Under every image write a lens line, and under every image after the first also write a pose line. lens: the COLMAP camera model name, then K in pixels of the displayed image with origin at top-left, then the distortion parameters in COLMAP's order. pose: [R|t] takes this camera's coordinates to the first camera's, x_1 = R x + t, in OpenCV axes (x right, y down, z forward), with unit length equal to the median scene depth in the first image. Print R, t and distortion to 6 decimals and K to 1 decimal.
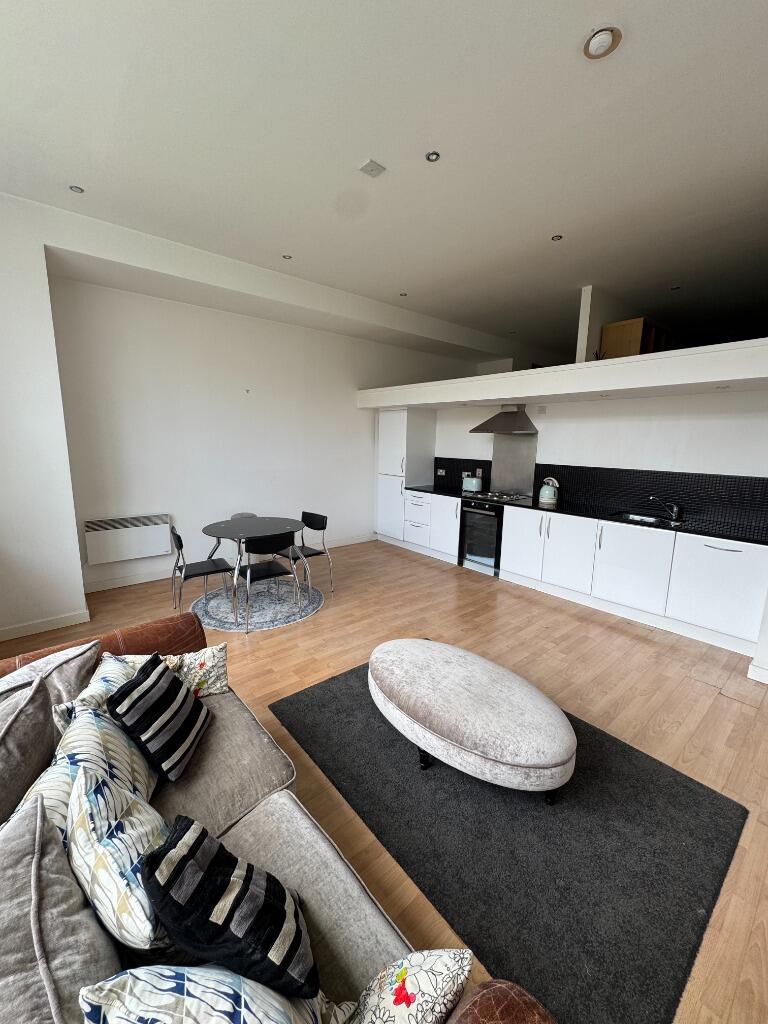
lens RADIAL K [[407.5, 0, 383.4], [0, 407.5, 512.0], [0, 0, 1]] dist [-0.001601, -0.000106]
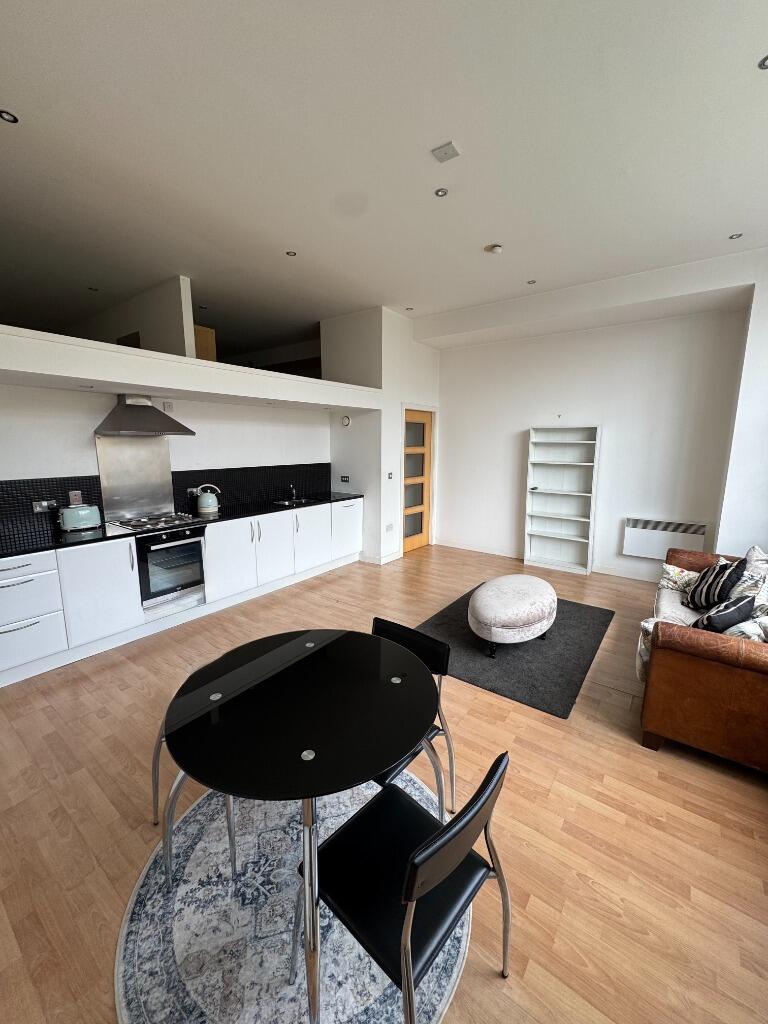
lens RADIAL K [[407.5, 0, 382.8], [0, 407.5, 508.1], [0, 0, 1]] dist [-0.001601, -0.000106]
pose [[-0.234466, -0.171272, 0.956918, -0.678589], [0.165279, 0.963003, 0.212859, -0.194340], [-0.957971, 0.208067, -0.197484, 0.996937]]
